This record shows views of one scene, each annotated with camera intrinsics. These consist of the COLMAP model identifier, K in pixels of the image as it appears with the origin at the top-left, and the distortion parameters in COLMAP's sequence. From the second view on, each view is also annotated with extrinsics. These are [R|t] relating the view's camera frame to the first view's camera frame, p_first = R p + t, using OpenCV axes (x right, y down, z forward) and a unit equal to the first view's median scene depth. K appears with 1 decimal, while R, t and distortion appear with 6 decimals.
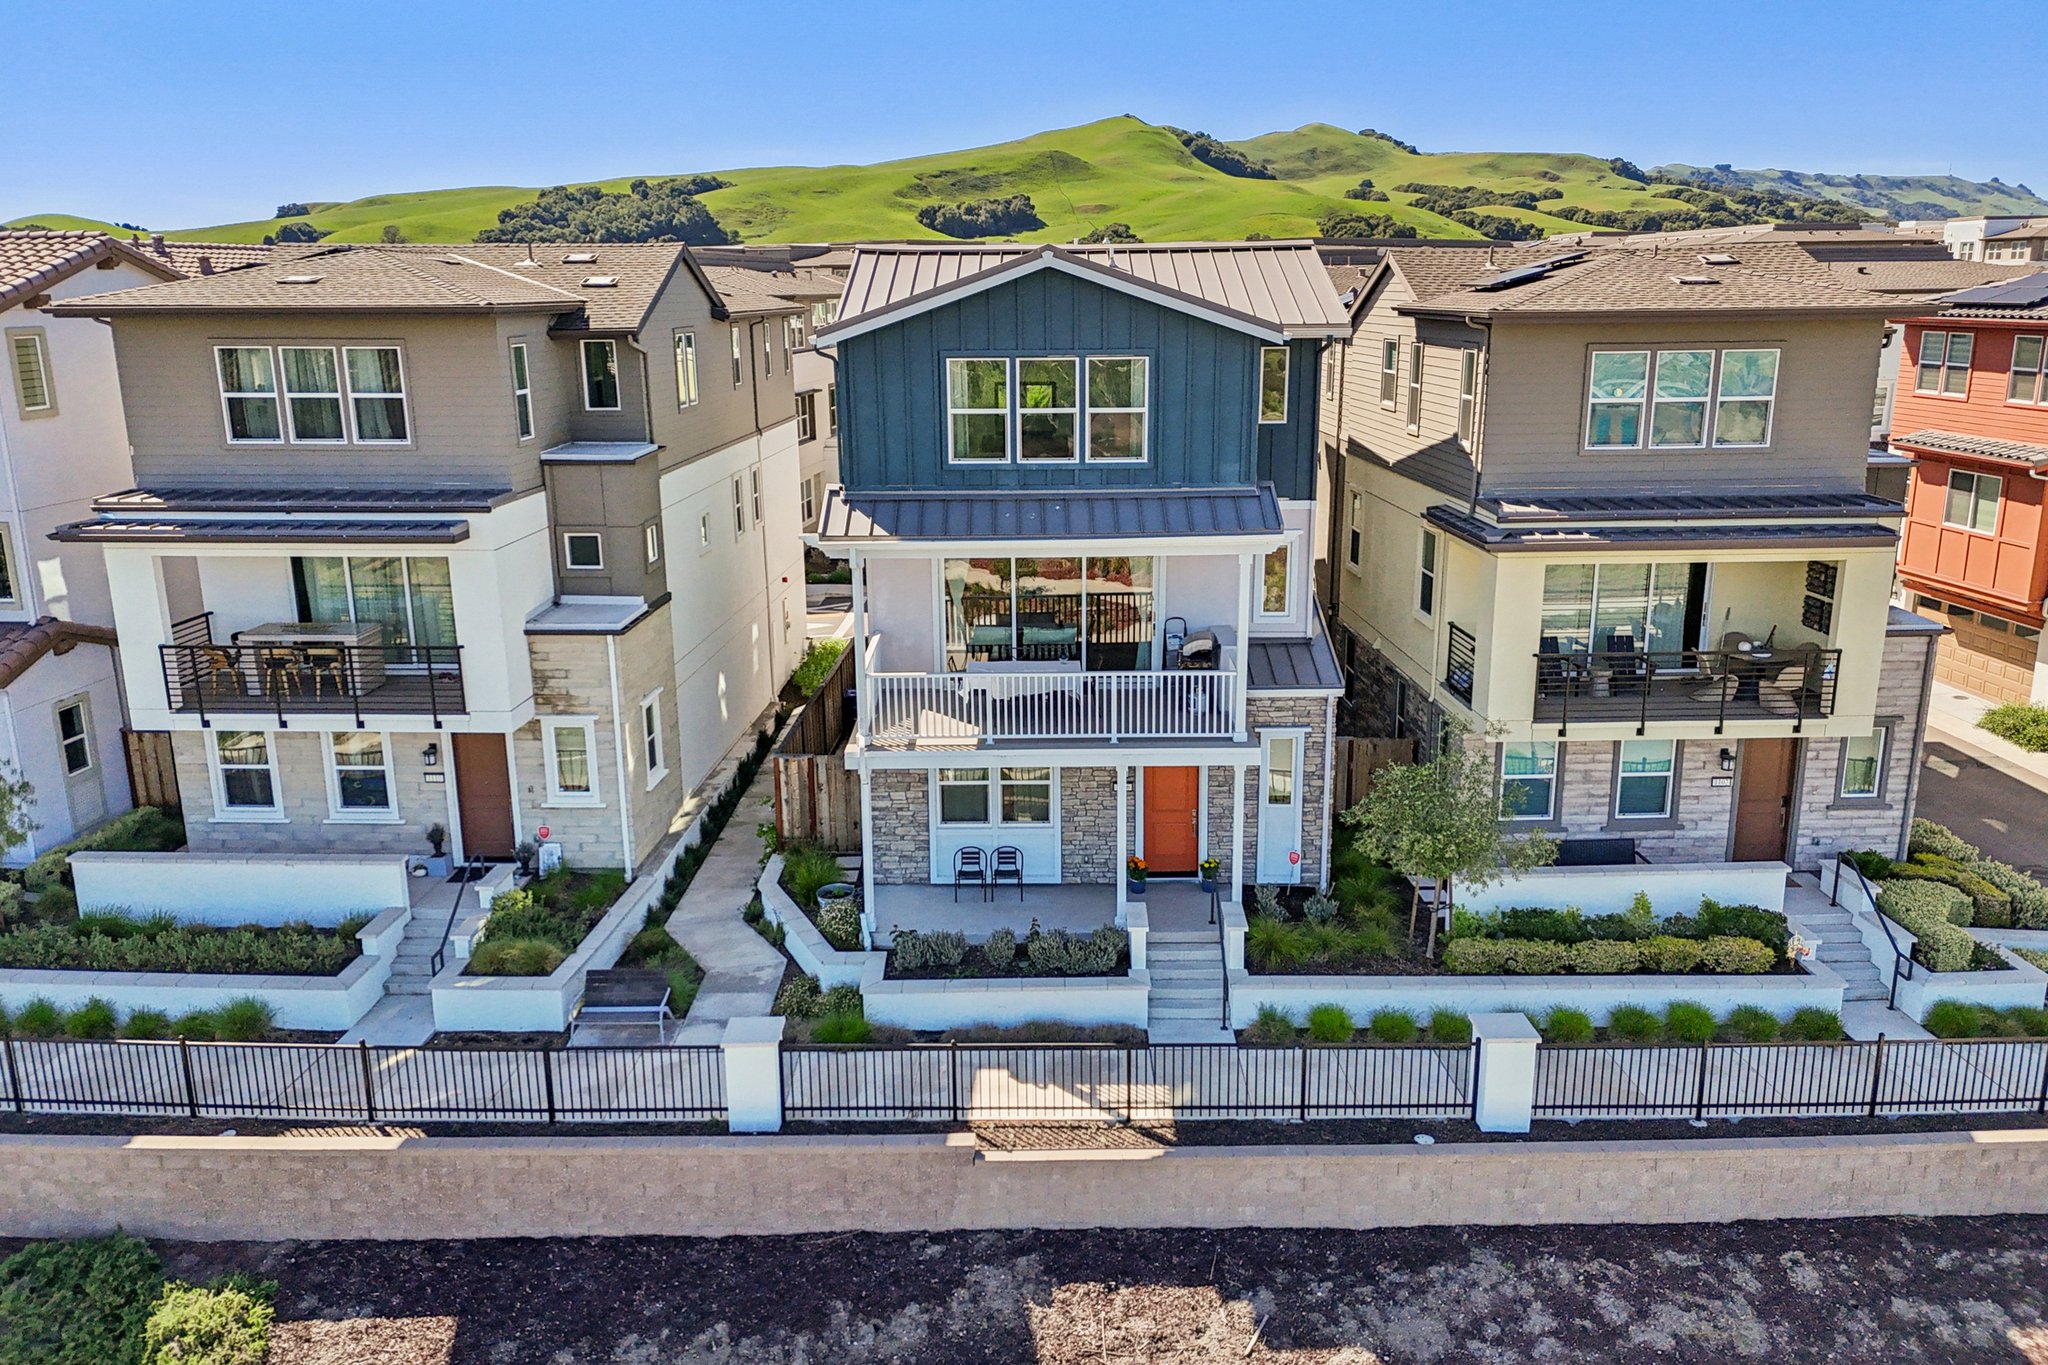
lens RADIAL K [[1519.4, 0, 1026.9], [0, 1519.4, 679.1], [0, 0, 1]] dist [0.061423, -0.056435]
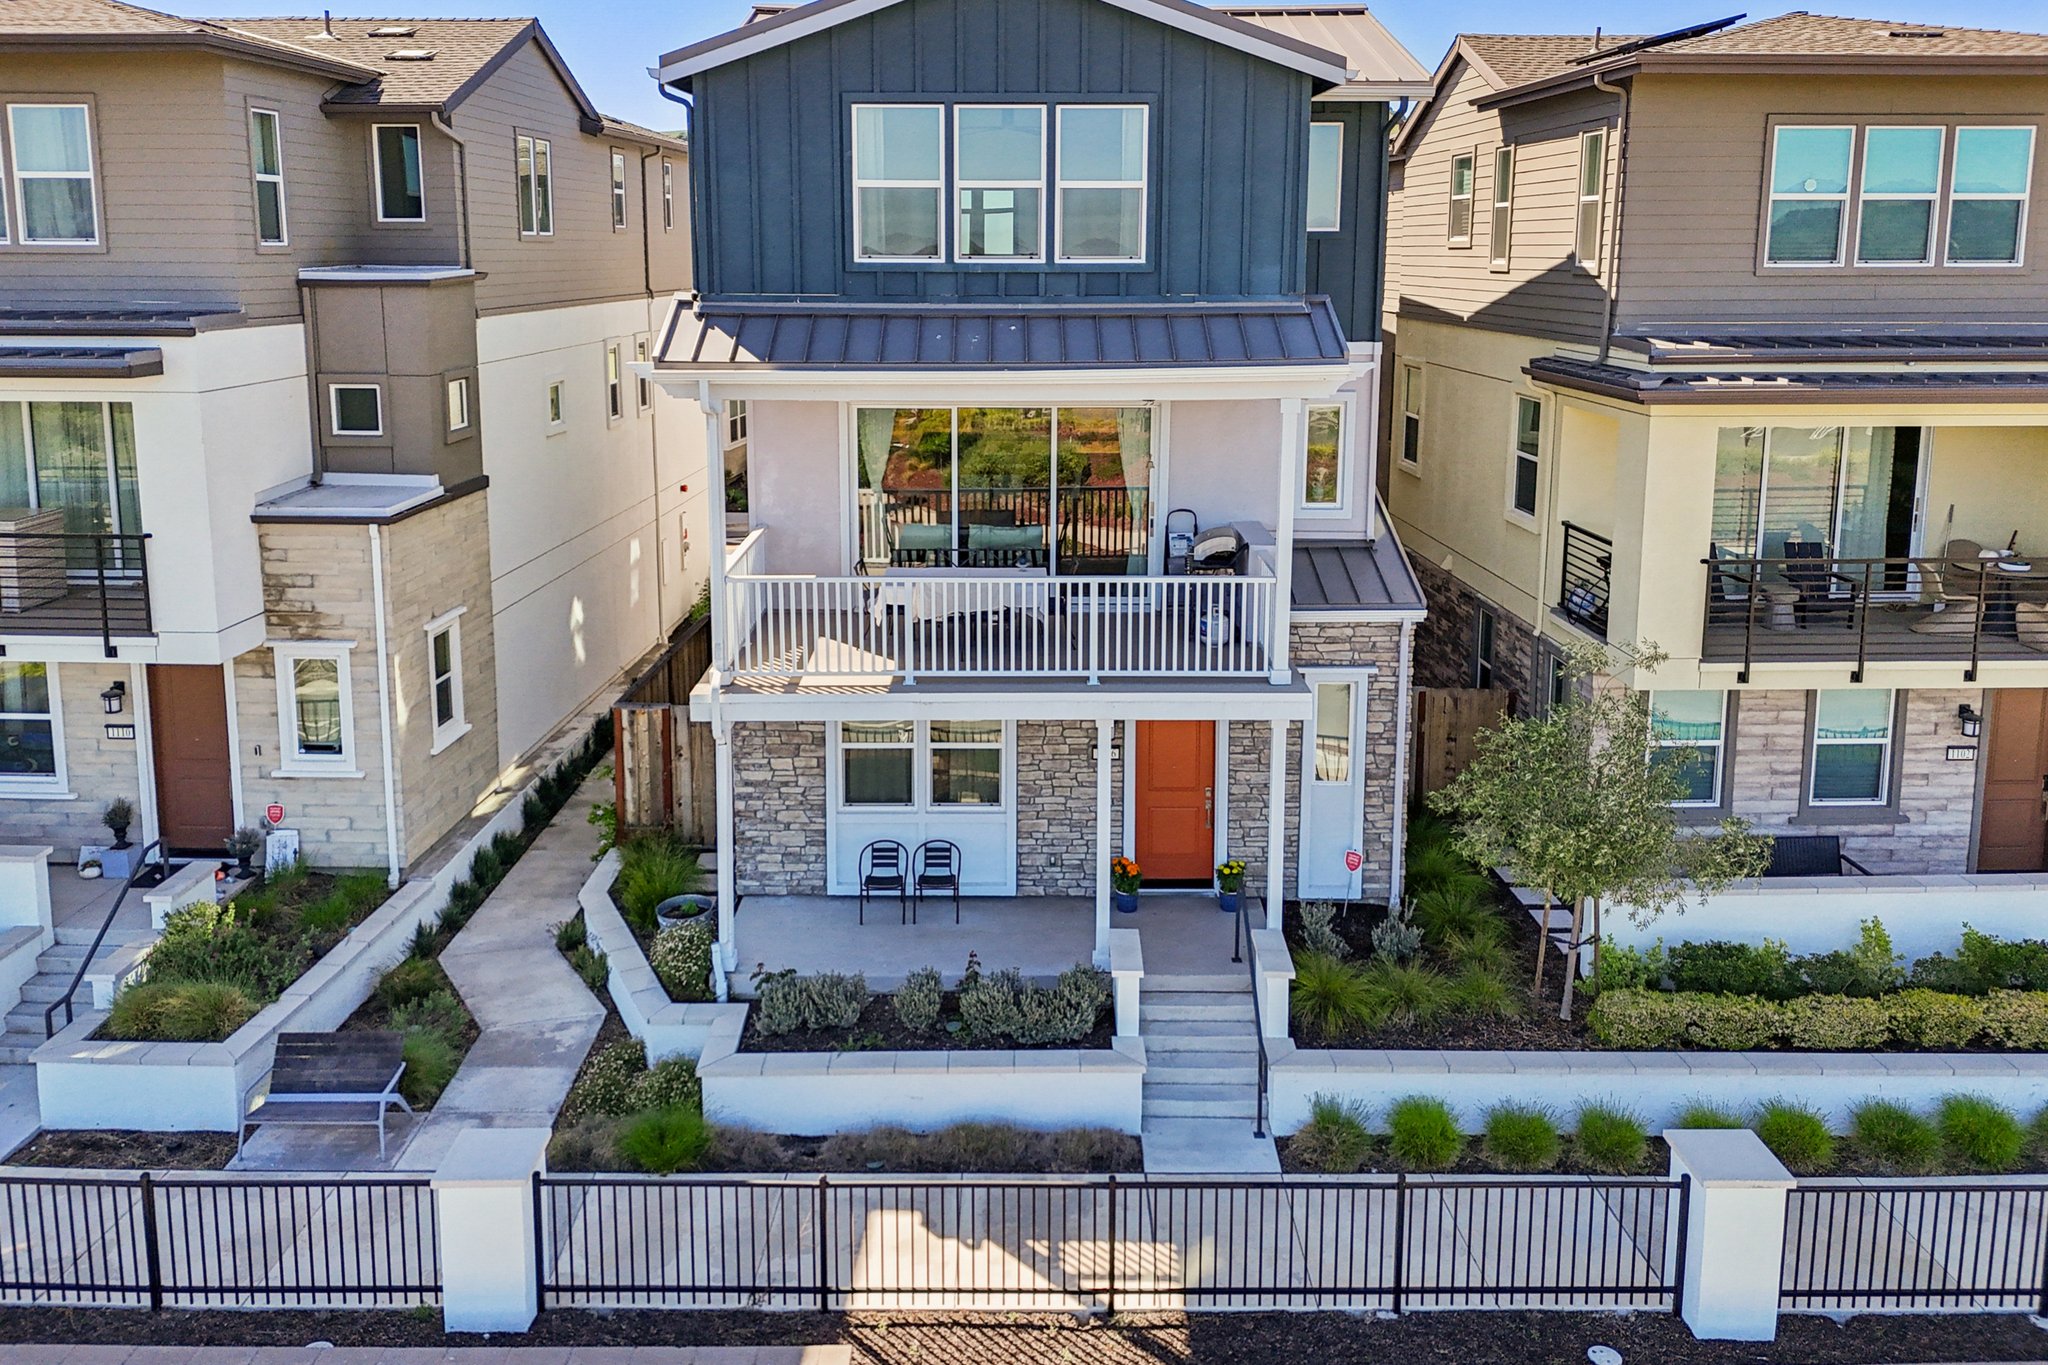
lens RADIAL K [[1574.5, 0, 1021.7], [0, 1574.5, 476.8], [0, 0, 1]] dist [0.056324, -0.055473]
pose [[0.999953, 0.008772, 0.004091, 0.021215], [-0.008299, 0.994551, -0.103924, 0.020811], [-0.004981, 0.103885, 0.994577, 0.278396]]
